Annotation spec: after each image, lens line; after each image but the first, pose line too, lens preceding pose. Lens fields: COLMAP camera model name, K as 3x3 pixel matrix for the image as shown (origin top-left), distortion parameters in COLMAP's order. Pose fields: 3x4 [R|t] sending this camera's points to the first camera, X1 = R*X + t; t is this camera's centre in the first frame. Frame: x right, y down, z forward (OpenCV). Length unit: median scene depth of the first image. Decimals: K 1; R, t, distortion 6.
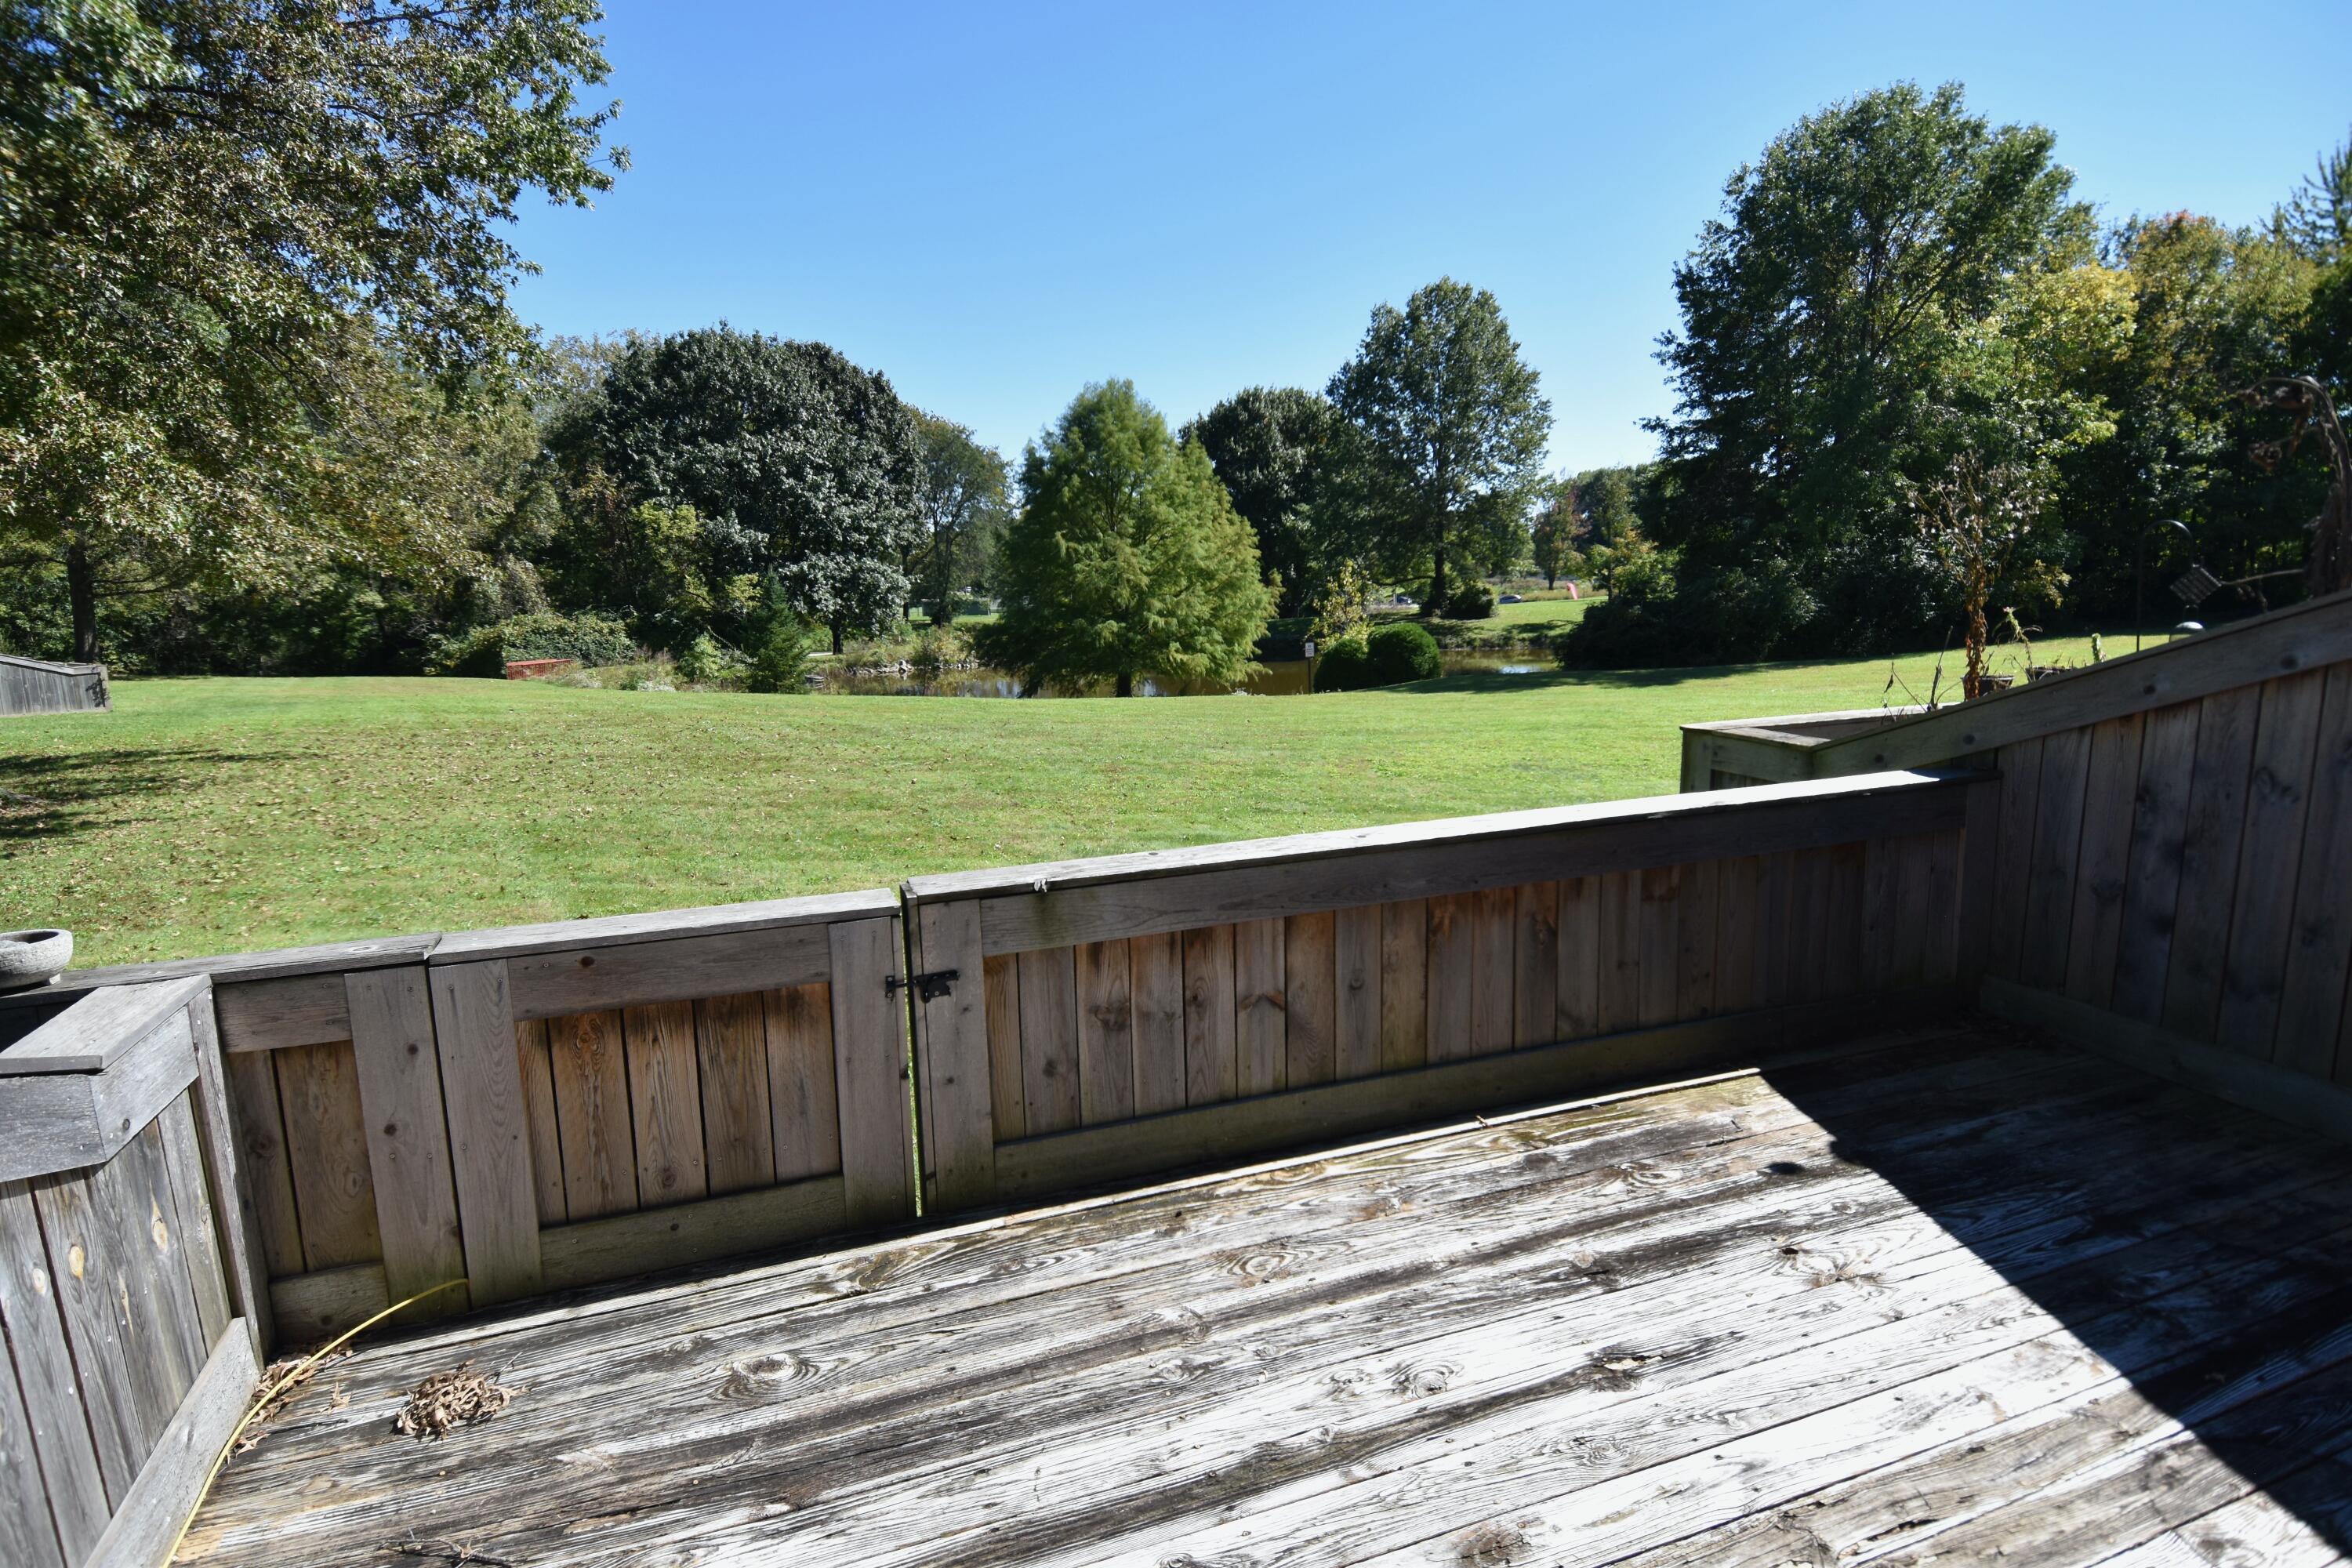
lens RADIAL K [[1214.8, 0, 1178.7], [0, 1214.8, 786.5], [0, 0, 1]] dist [0.043150, -0.048569]
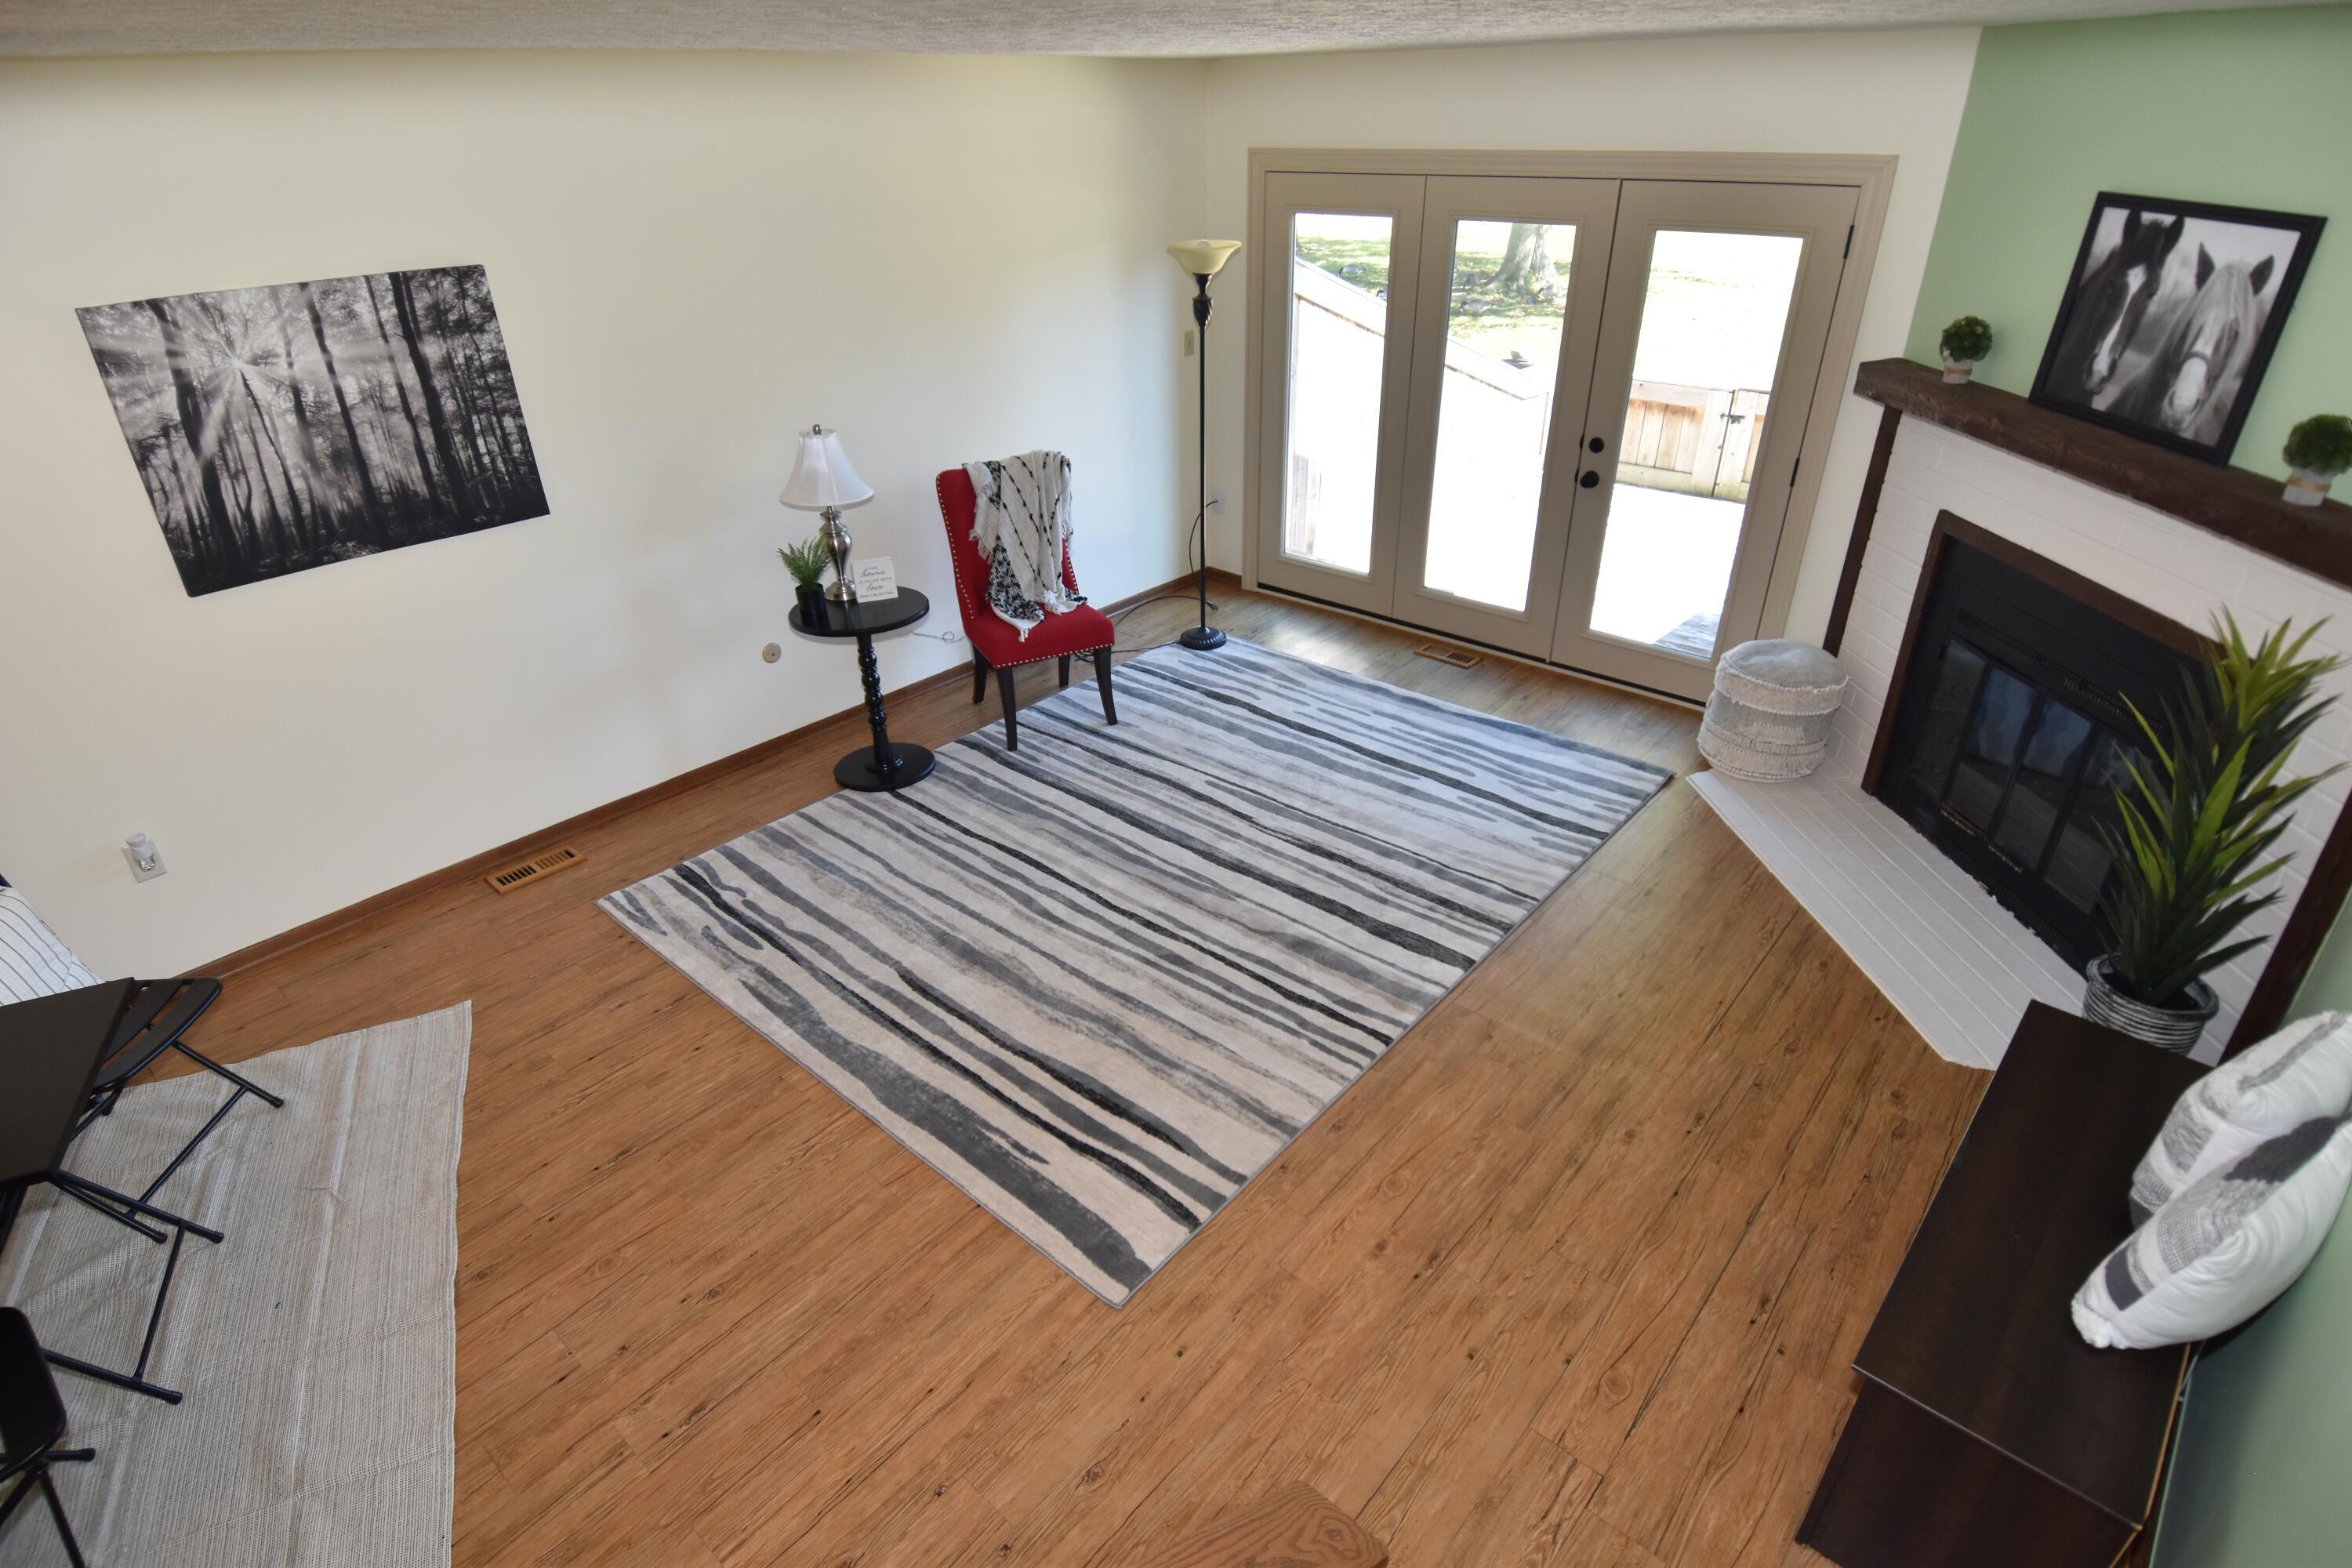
lens RADIAL K [[1214.8, 0, 1176.3], [0, 1214.8, 784.6], [0, 0, 1]] dist [0.043150, -0.048569]
pose [[0.474683, 0.440173, -0.762184, 0.332443], [-0.146328, 0.893379, 0.424808, -0.021086], [0.867908, -0.090121, 0.488481, -0.318692]]
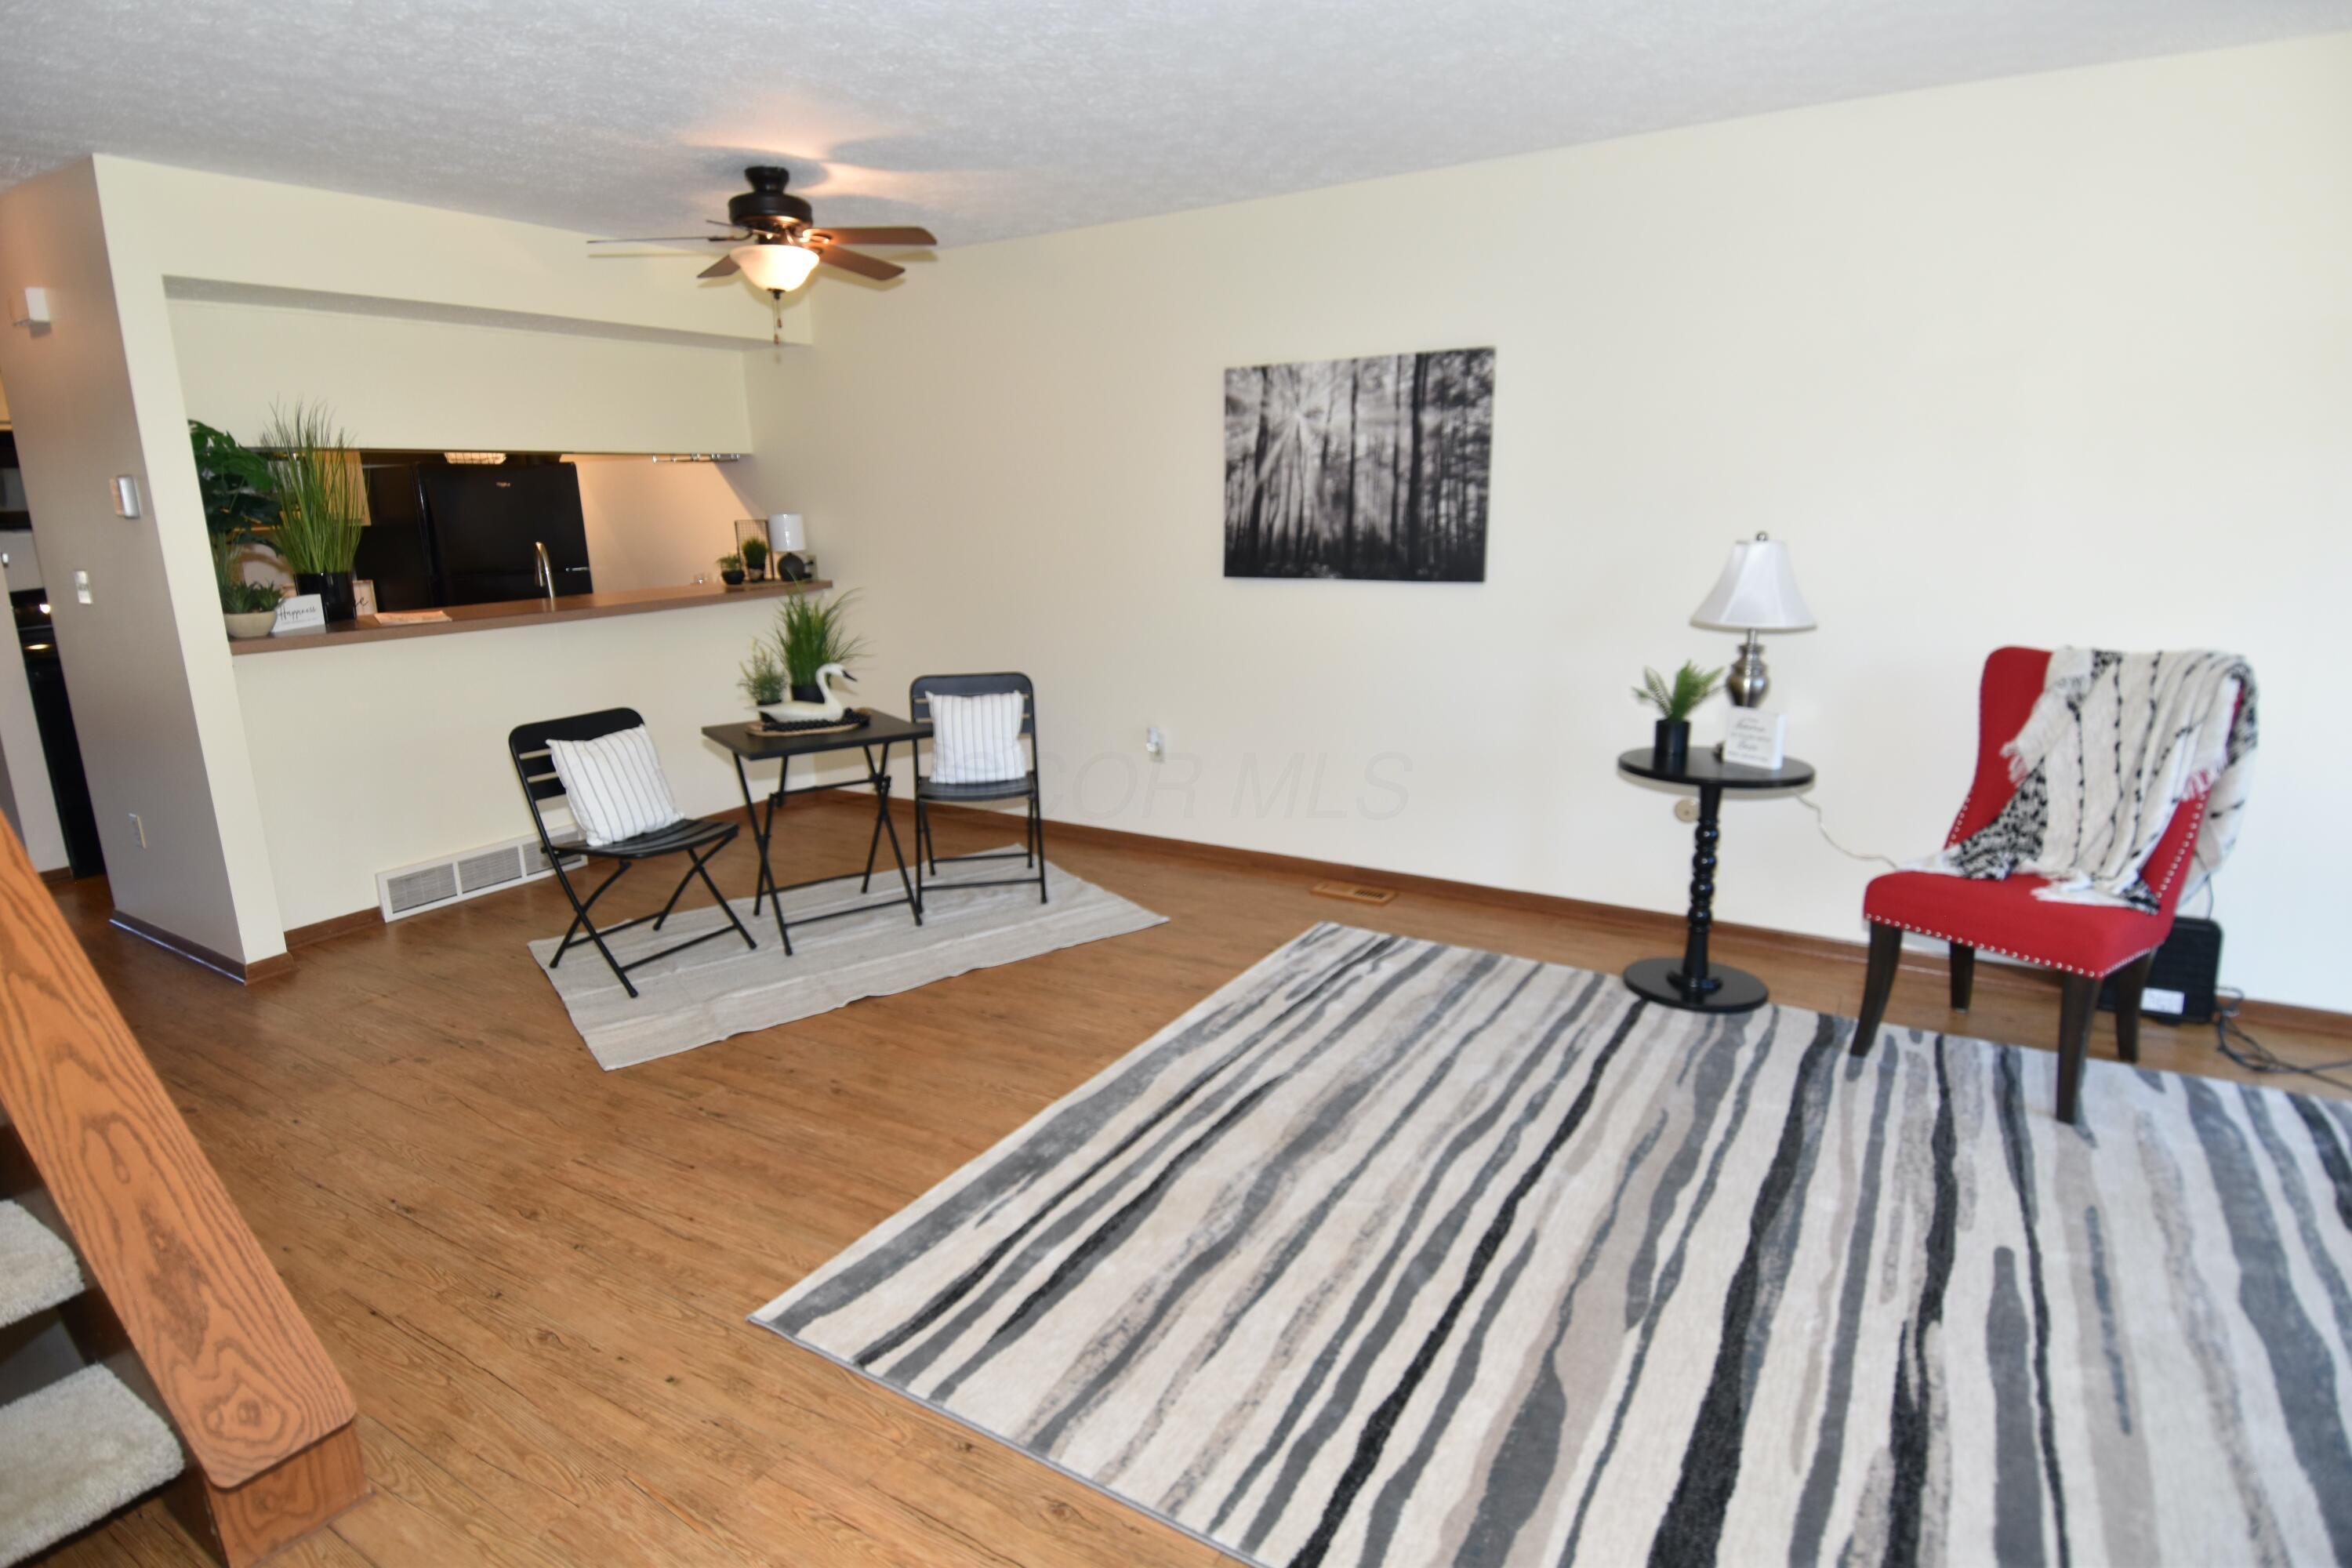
lens RADIAL K [[1214.8, 0, 1179.0], [0, 1214.8, 790.5], [0, 0, 1]] dist [0.043150, -0.048569]
pose [[-0.789261, 0.181532, -0.586612, 0.265955], [-0.066629, 0.924345, 0.375694, 0.002750], [0.610433, 0.335606, -0.717454, -0.141471]]
